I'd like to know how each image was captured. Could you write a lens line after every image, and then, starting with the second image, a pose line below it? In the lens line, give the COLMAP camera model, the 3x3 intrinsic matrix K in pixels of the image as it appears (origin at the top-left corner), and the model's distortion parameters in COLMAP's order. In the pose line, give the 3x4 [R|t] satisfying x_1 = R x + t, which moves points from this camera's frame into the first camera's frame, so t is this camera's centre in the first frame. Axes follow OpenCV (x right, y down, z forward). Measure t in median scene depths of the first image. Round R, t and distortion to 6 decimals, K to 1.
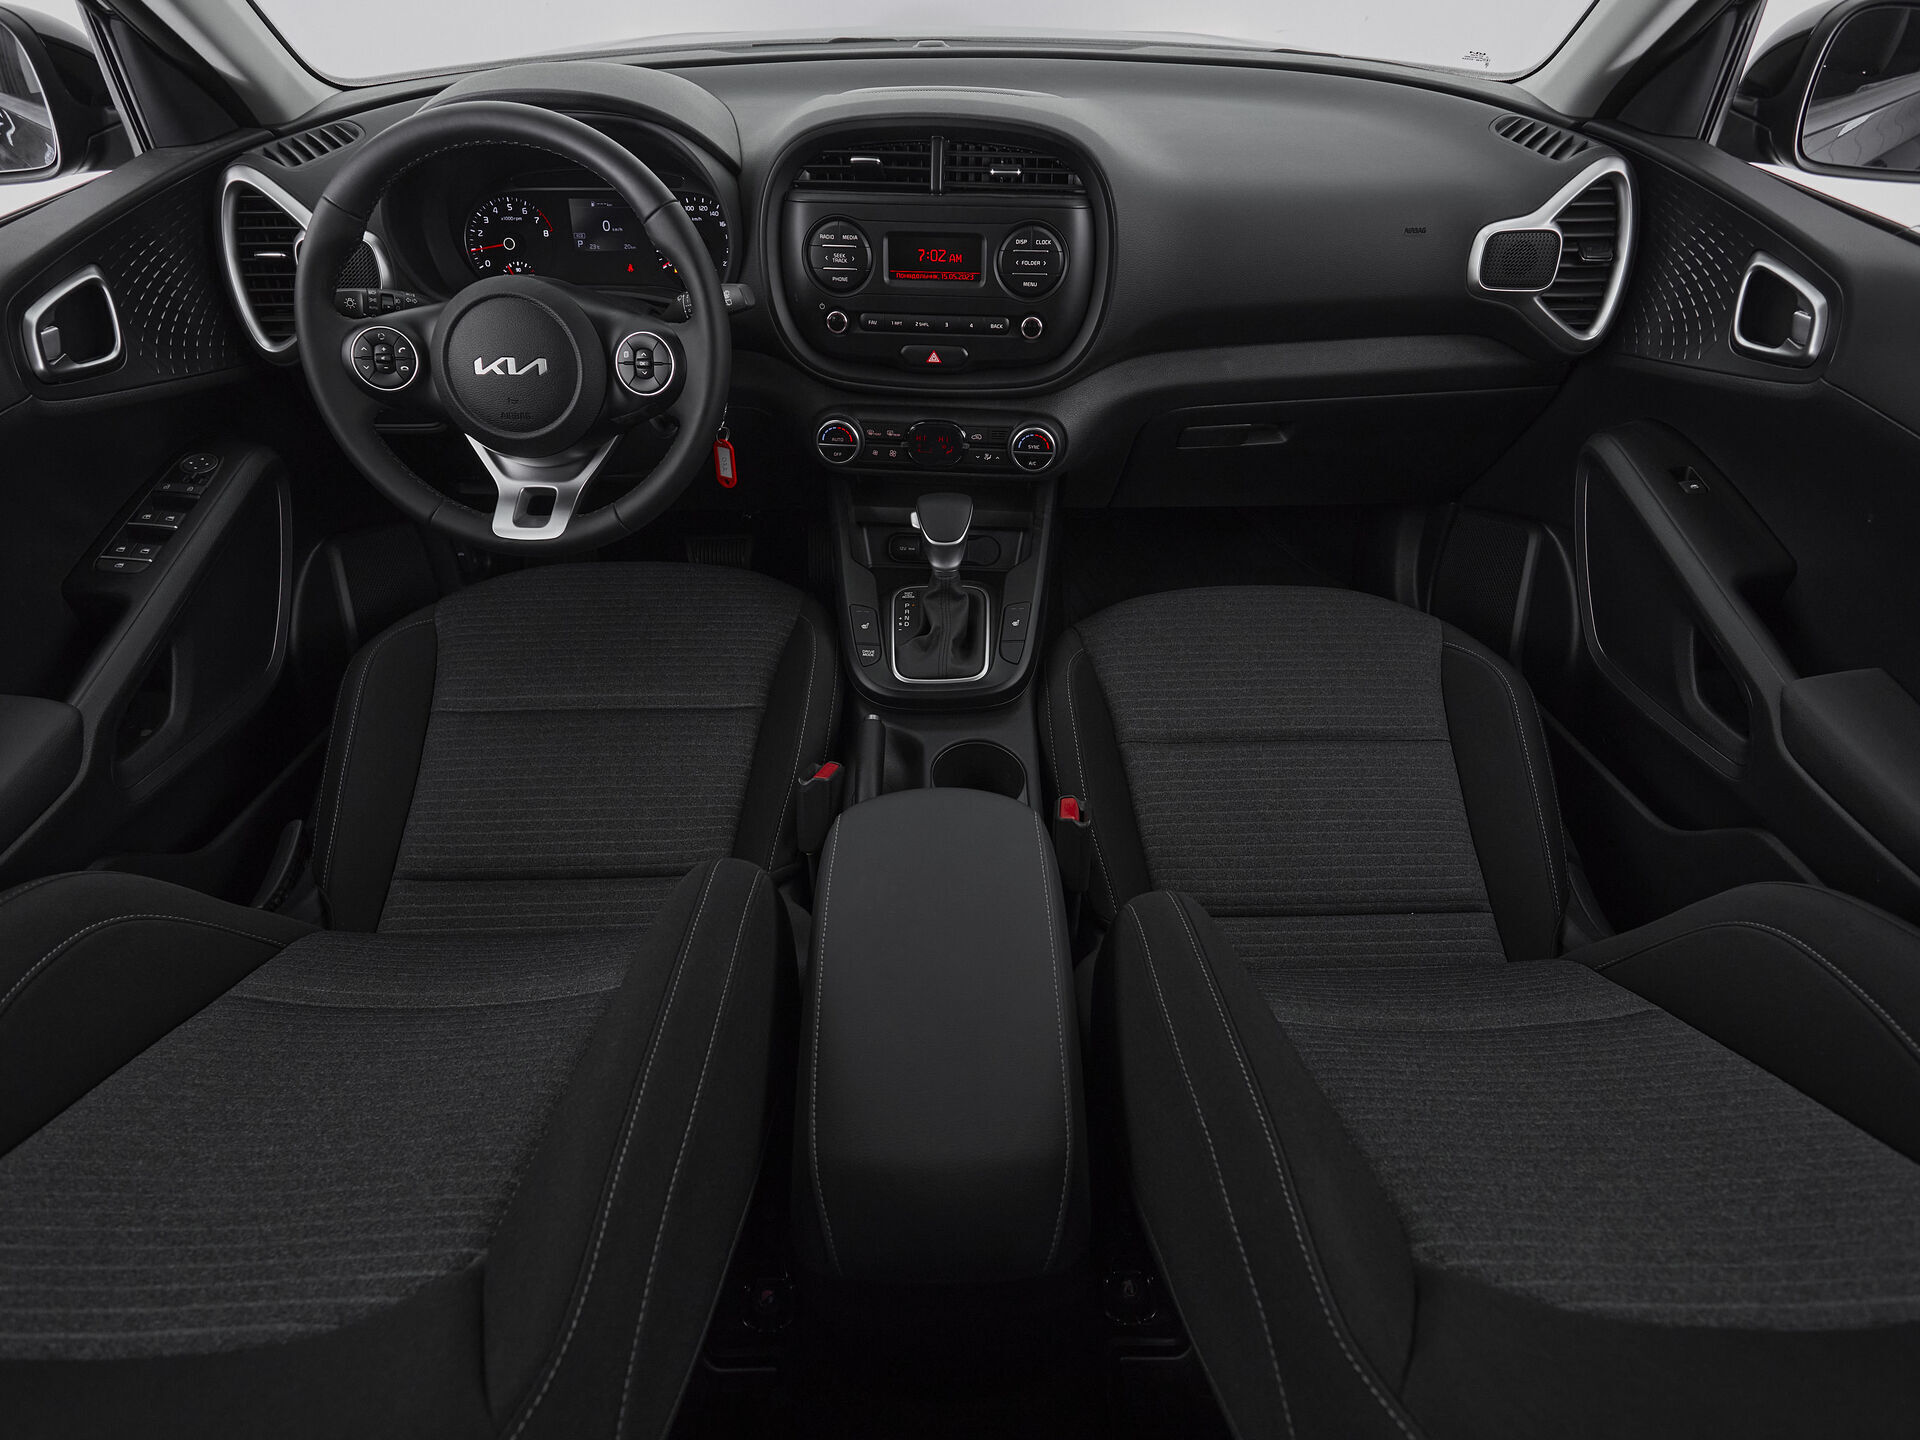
lens RADIAL K [[1048.4, 0, 960.0], [0, 1048.4, 720.0], [0, 0, 1]] dist [-0.001747, -0.000976]
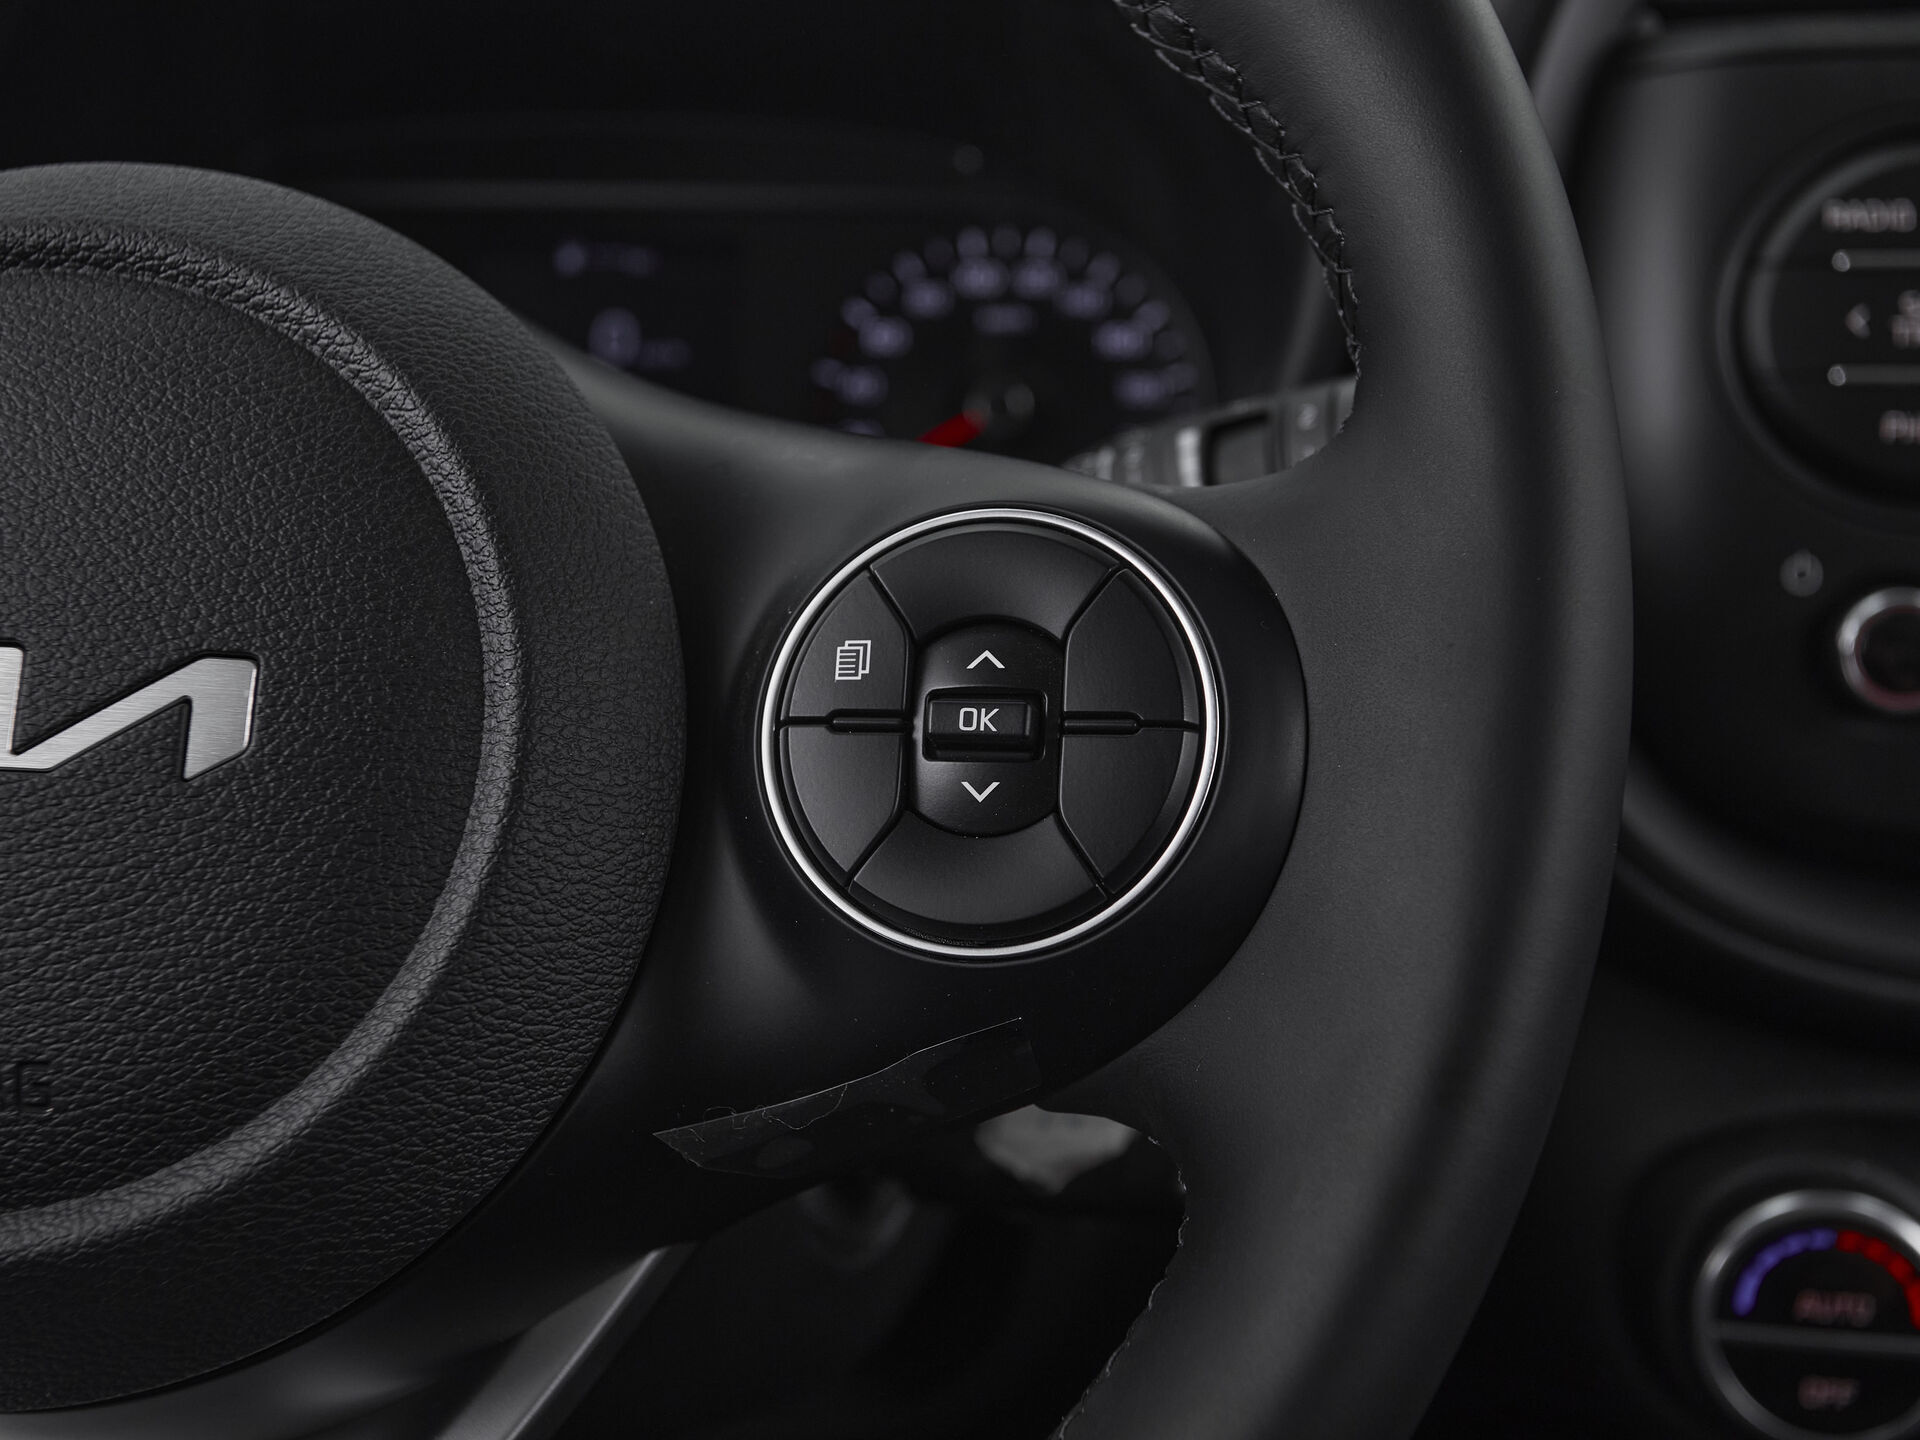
lens RADIAL K [[2348.7, 0, 960.0], [0, 2348.7, 720.0], [0, 0, 1]] dist [0.003022, 0.064815]
pose [[0.997648, 0.016105, -0.066621, -0.251259], [-0.045202, 0.885263, -0.462889, -0.180278], [0.051522, 0.464812, 0.883909, 0.652627]]
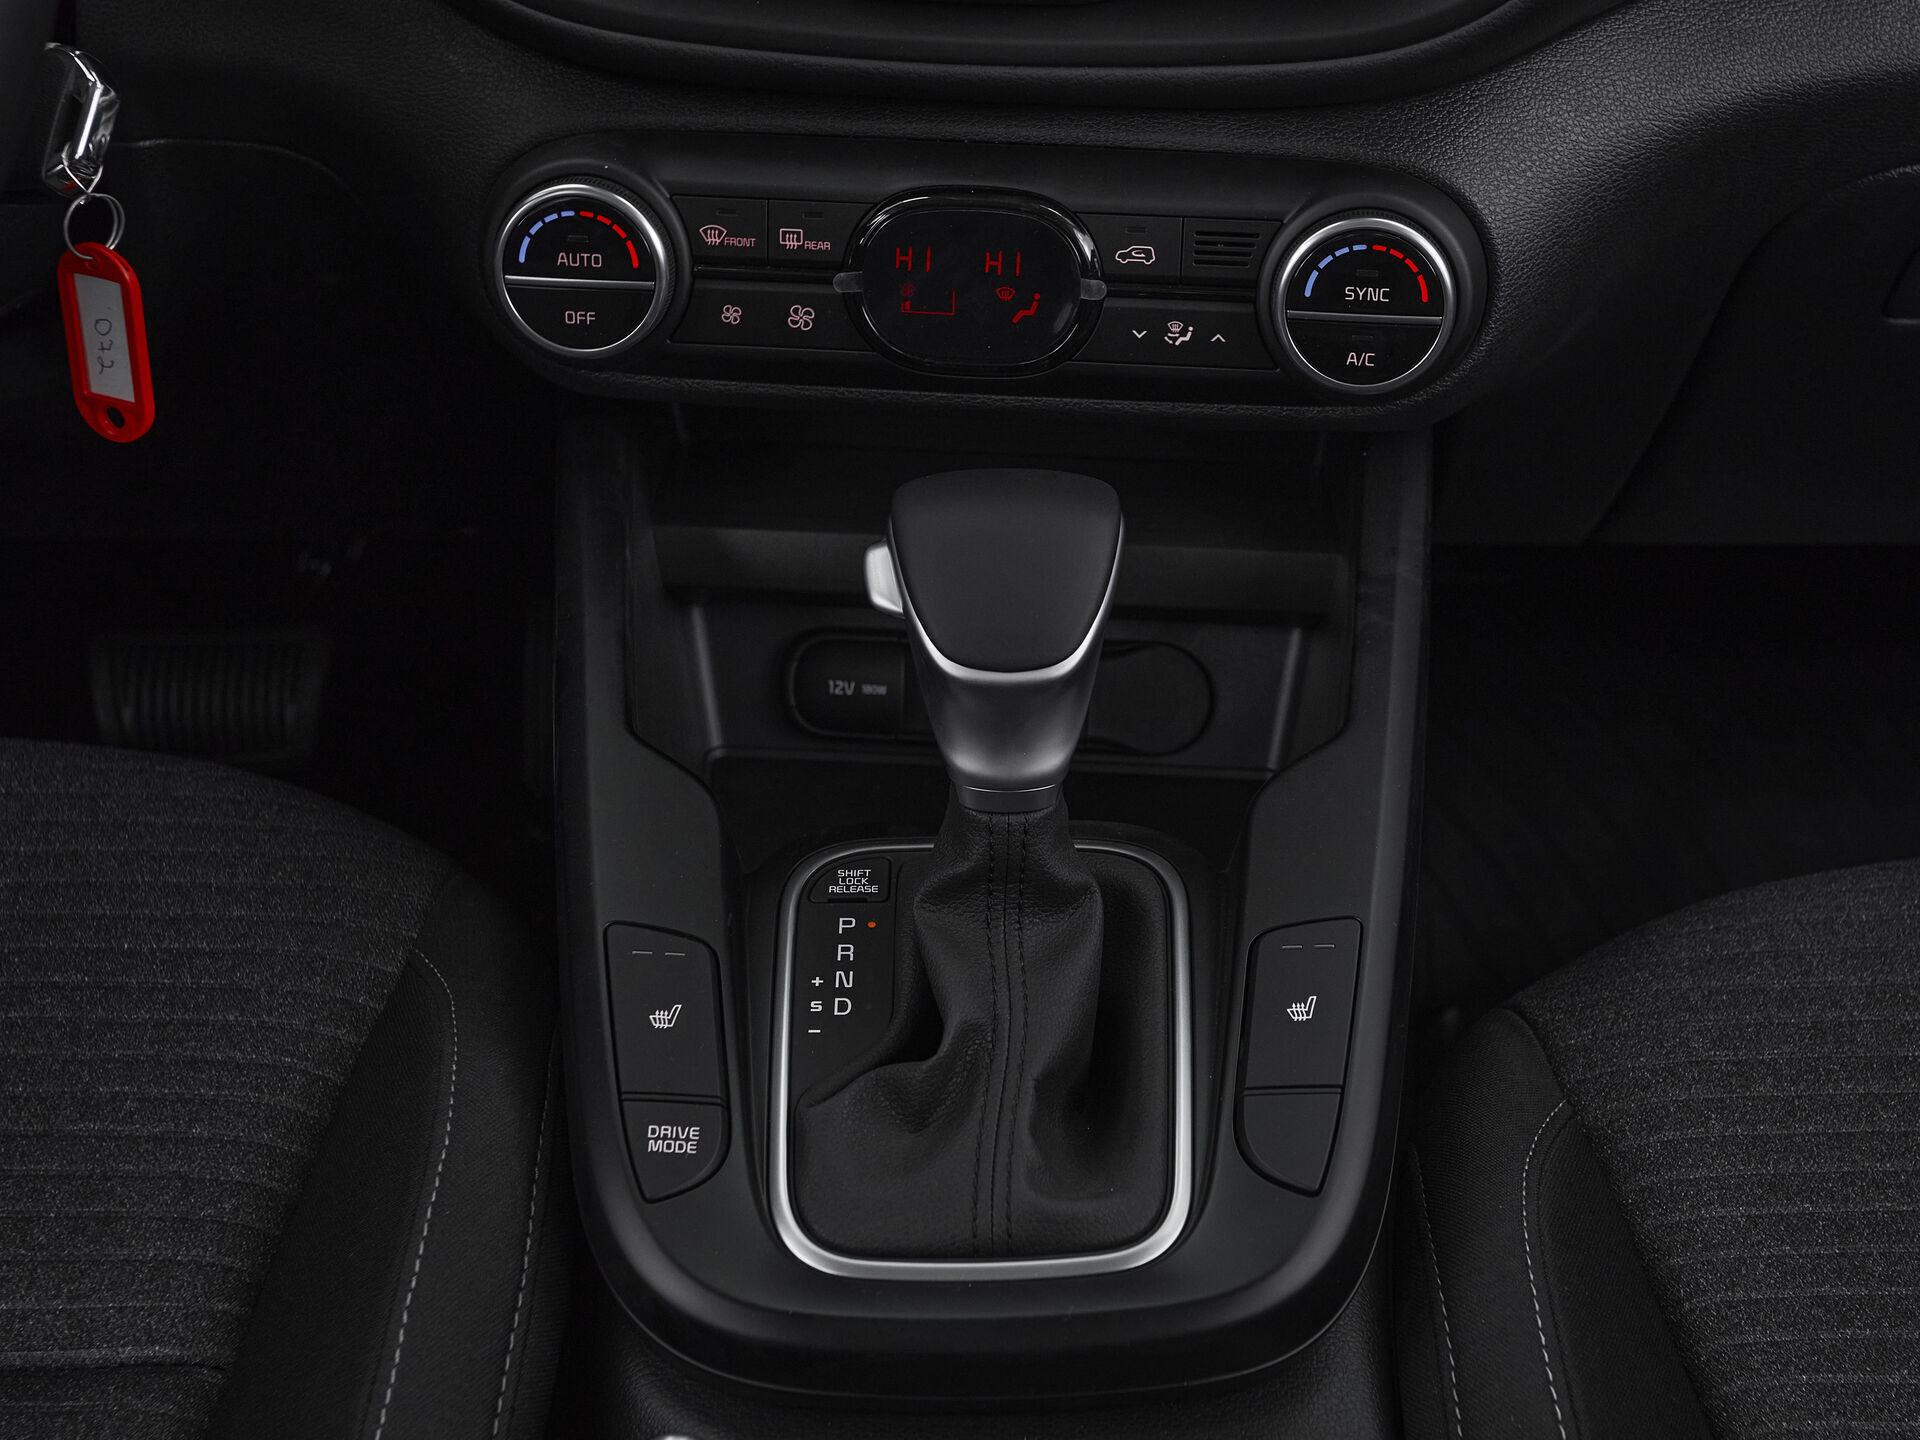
lens RADIAL K [[2741.2, 0, 1040.1], [0, 2741.2, 668.1], [0, 0, 1]] dist [0.006430, 0.119144]
pose [[0.999952, 0.008023, 0.005649, -0.010587], [-0.007019, 0.987162, -0.159567, -0.072839], [-0.006857, 0.159519, 0.987171, 0.395649]]
